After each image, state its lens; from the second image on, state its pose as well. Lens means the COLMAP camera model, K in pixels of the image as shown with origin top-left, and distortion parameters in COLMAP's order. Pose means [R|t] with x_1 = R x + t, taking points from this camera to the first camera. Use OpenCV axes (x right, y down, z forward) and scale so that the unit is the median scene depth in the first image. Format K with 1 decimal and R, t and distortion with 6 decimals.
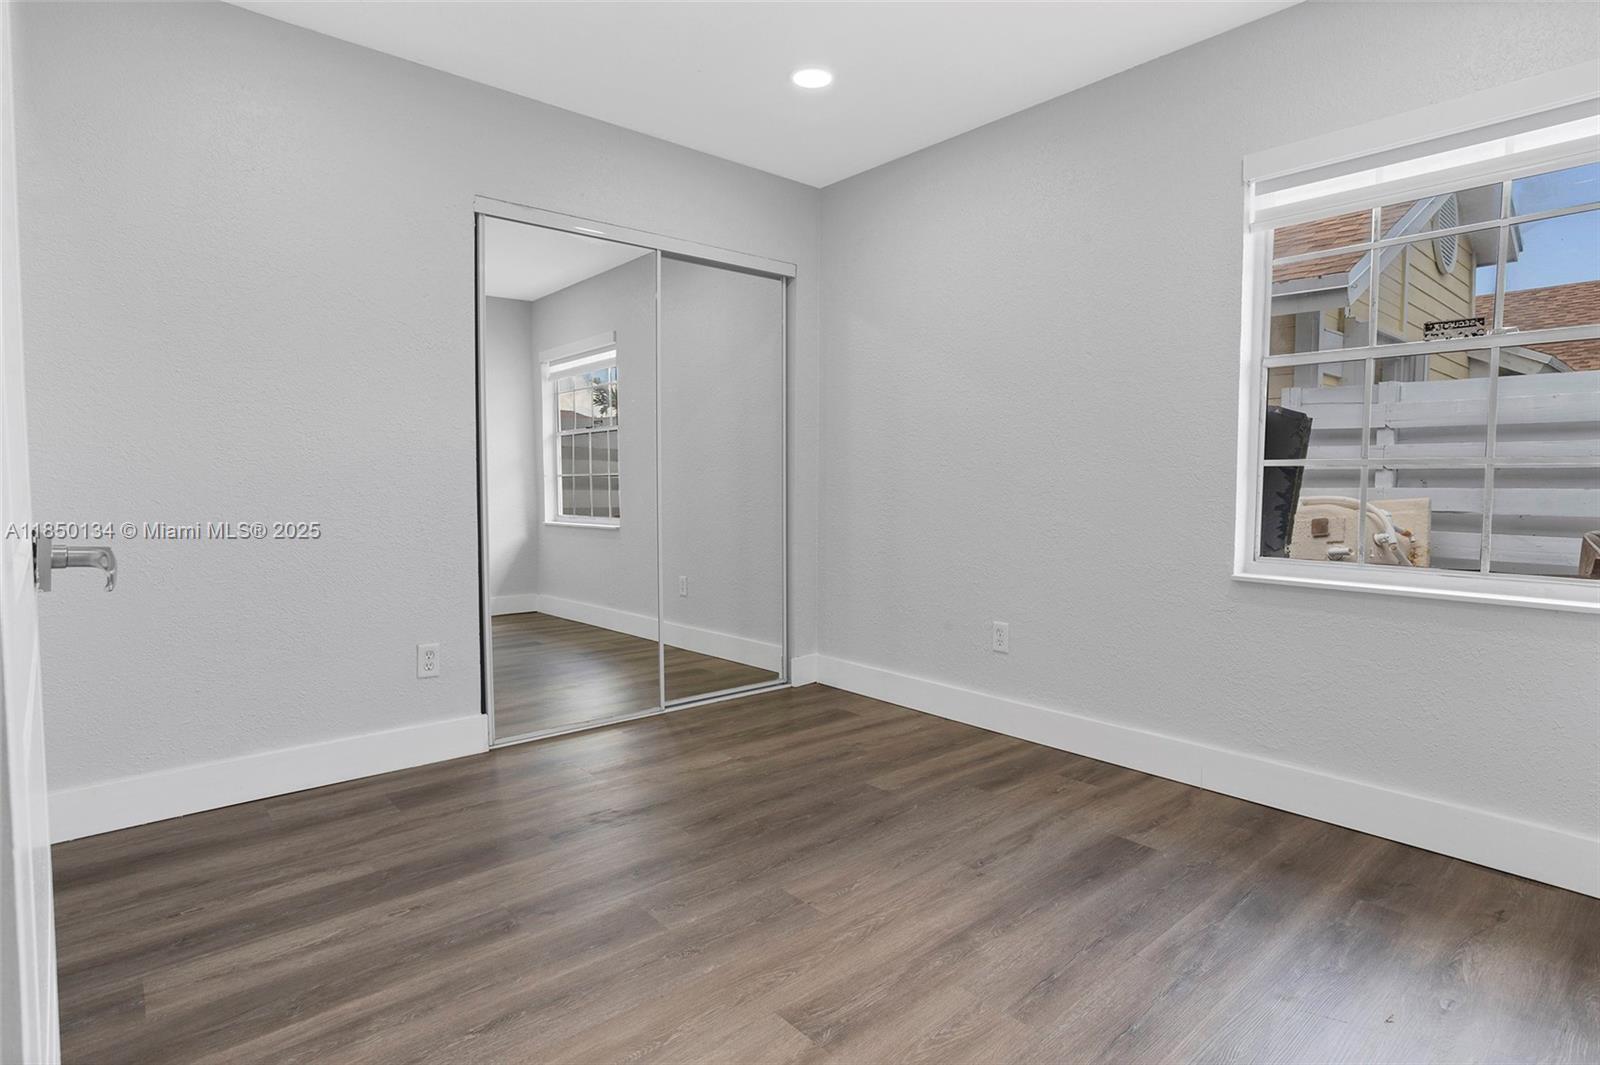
lens RADIAL K [[838.9, 0, 793.1], [0, 838.9, 530.5], [0, 0, 1]] dist [-0.027104, 0.006654]
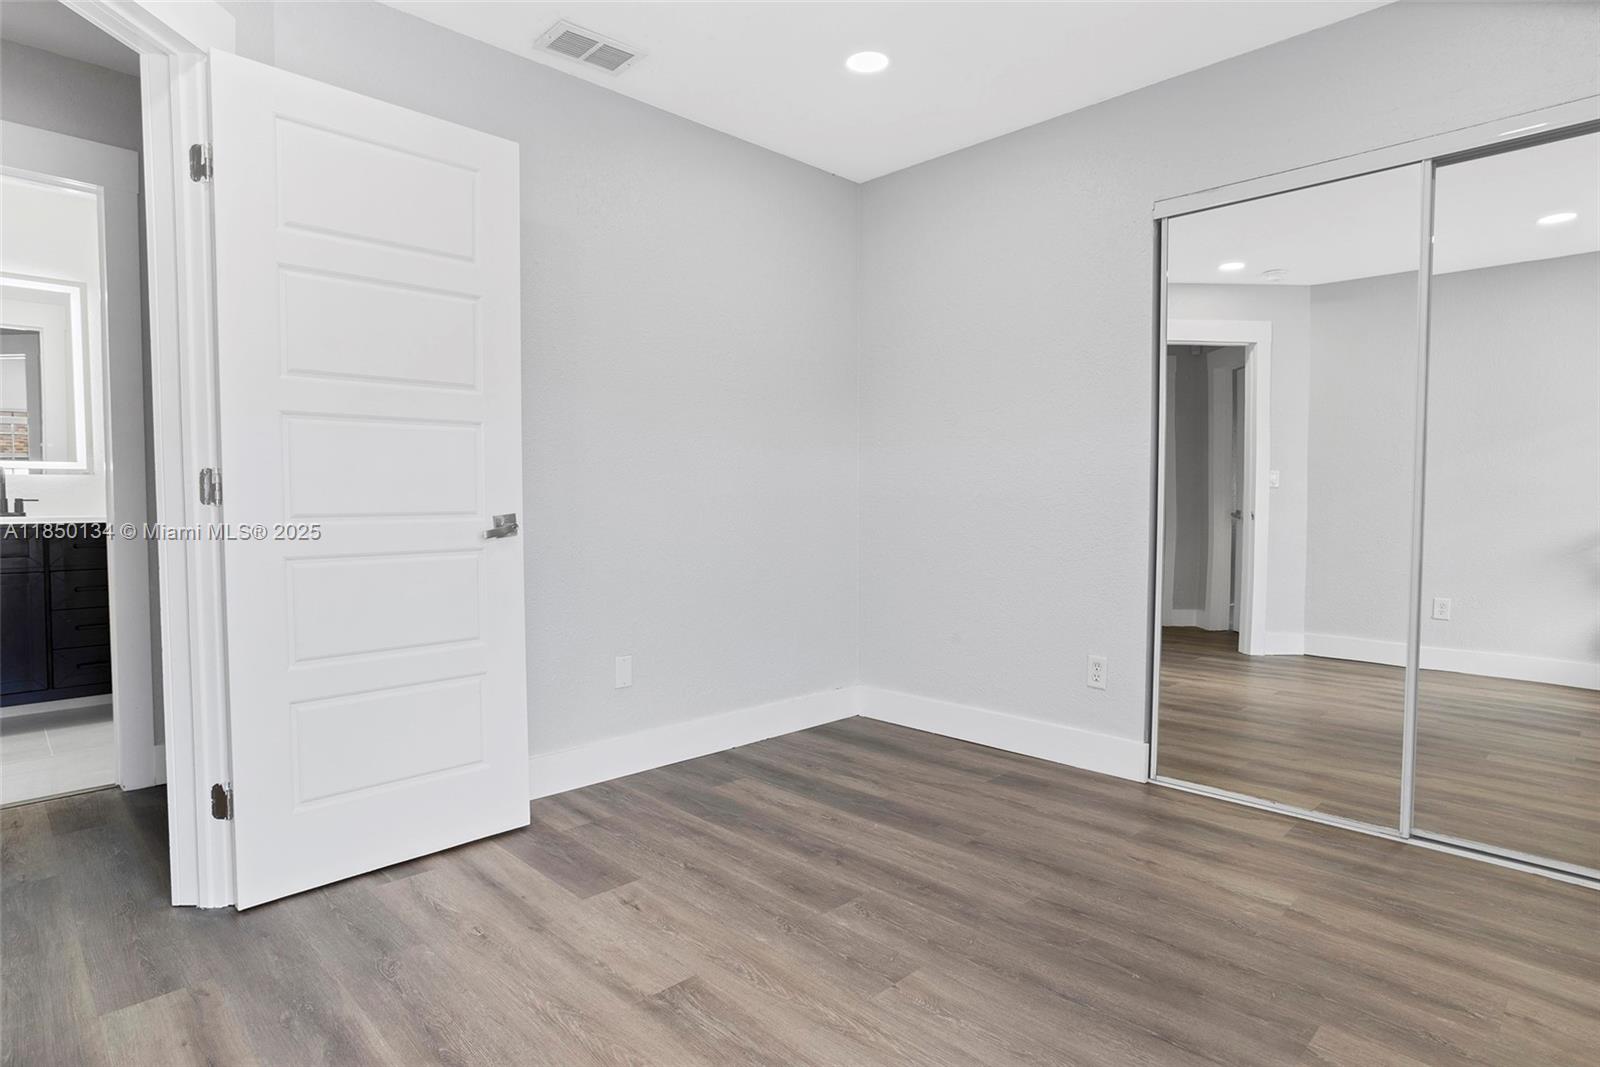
lens RADIAL K [[838.9, 0, 784.4], [0, 838.9, 529.6], [0, 0, 1]] dist [-0.027104, 0.006654]
pose [[0.060697, 0.035378, -0.997529, 0.705632], [-0.060627, 0.997657, 0.031694, -0.036951], [0.996313, 0.058554, 0.062700, 0.666338]]
